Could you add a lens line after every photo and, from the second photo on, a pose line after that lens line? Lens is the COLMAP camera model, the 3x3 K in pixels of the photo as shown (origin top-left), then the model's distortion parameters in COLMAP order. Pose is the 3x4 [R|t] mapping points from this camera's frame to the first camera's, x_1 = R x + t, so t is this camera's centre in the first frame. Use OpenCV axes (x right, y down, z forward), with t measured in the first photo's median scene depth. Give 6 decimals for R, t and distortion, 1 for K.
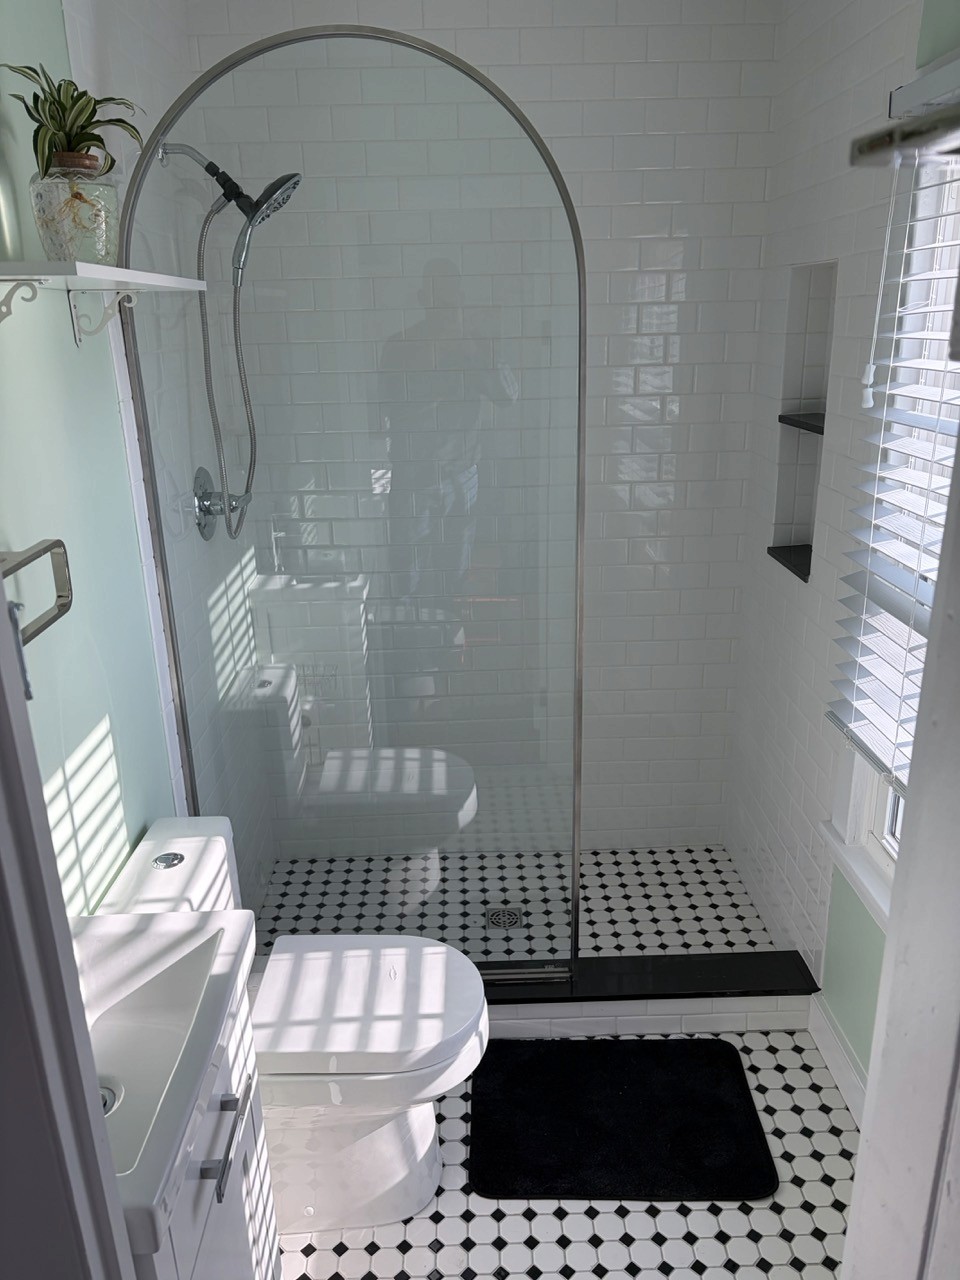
lens RADIAL K [[947.8, 0, 449.5], [0, 947.8, 641.1], [0, 0, 1]] dist [0.050056, -0.047912]
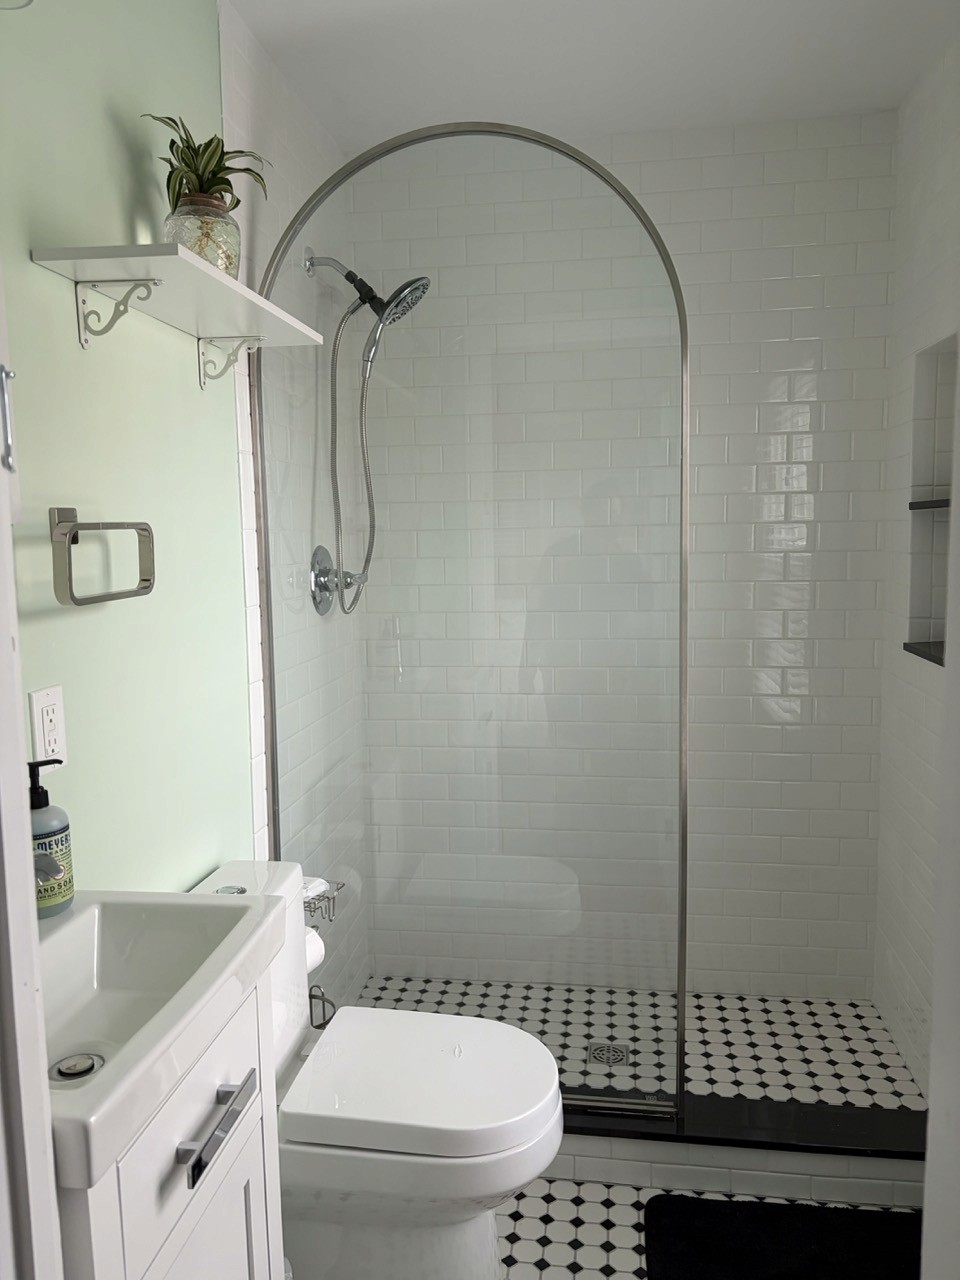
lens RADIAL K [[942.6, 0, 461.1], [0, 942.6, 638.2], [0, 0, 1]] dist [0.070408, -0.052520]
pose [[0.987518, 0.030686, -0.154490, 0.054382], [-0.062883, 0.976089, -0.208075, 0.122107], [0.144411, 0.215193, 0.965835, 0.041471]]
